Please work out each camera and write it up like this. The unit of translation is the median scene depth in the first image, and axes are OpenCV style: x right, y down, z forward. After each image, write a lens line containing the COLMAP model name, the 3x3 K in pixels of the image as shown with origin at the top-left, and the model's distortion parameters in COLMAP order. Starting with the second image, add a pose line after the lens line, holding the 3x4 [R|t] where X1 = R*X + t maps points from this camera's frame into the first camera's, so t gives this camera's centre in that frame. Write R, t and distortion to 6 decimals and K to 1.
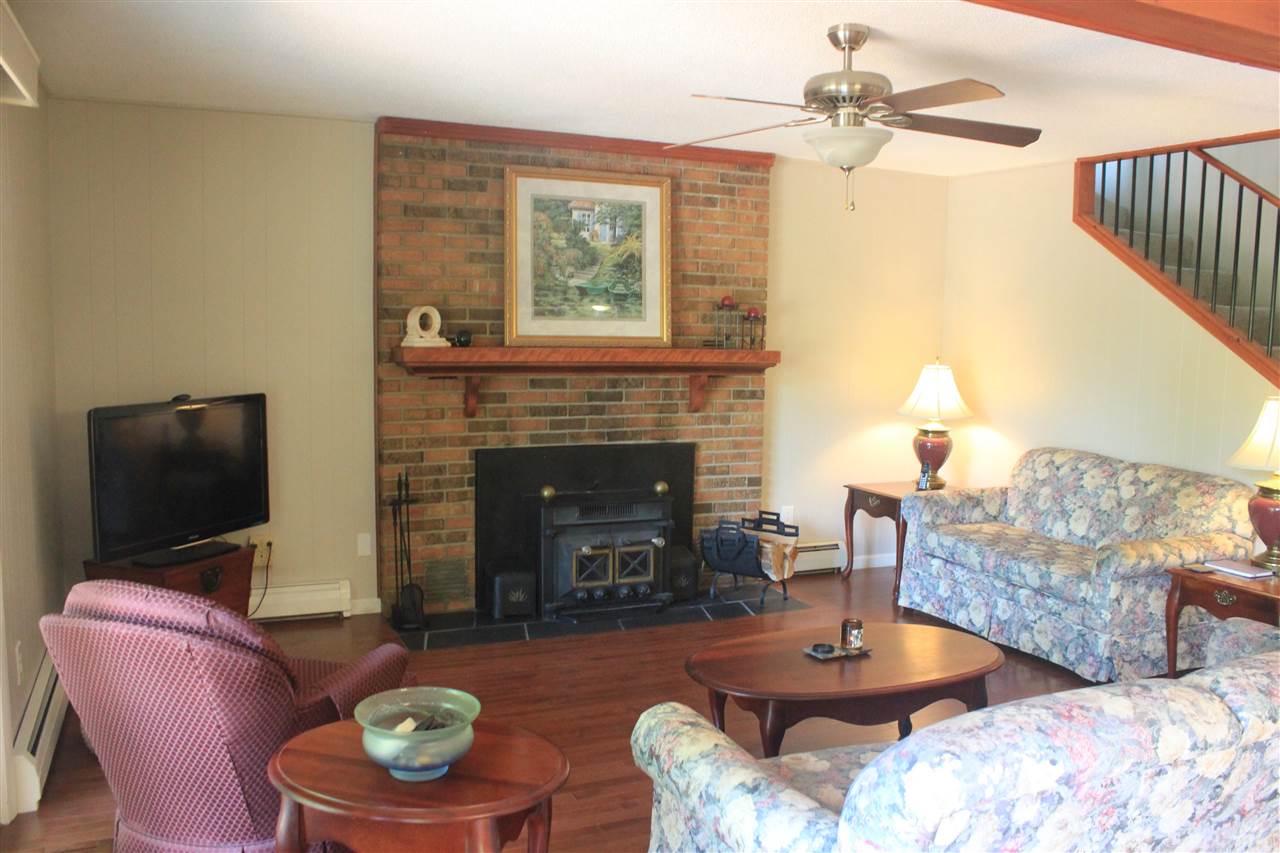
lens RADIAL K [[1048.7, 0, 640.0], [0, 1048.7, 426.5], [0, 0, 1]] dist [-0.202418, 0.157562]
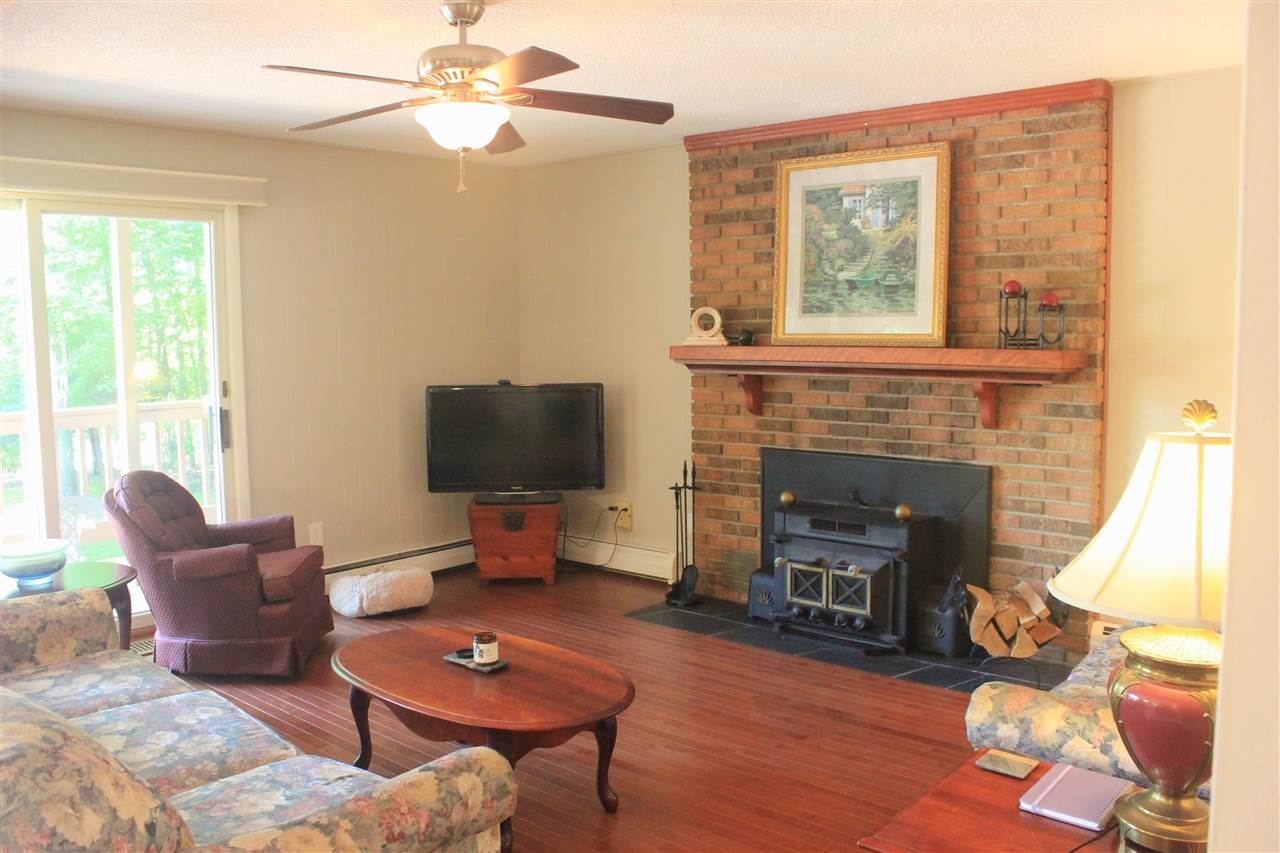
lens RADIAL K [[1048.7, 0, 640.0], [0, 1048.7, 426.5], [0, 0, 1]] dist [-0.202418, 0.157562]
pose [[0.409571, 0.061911, -0.910175, 0.700461], [-0.072652, 0.996739, 0.035106, -0.024737], [0.909381, 0.051748, 0.412733, 0.466154]]
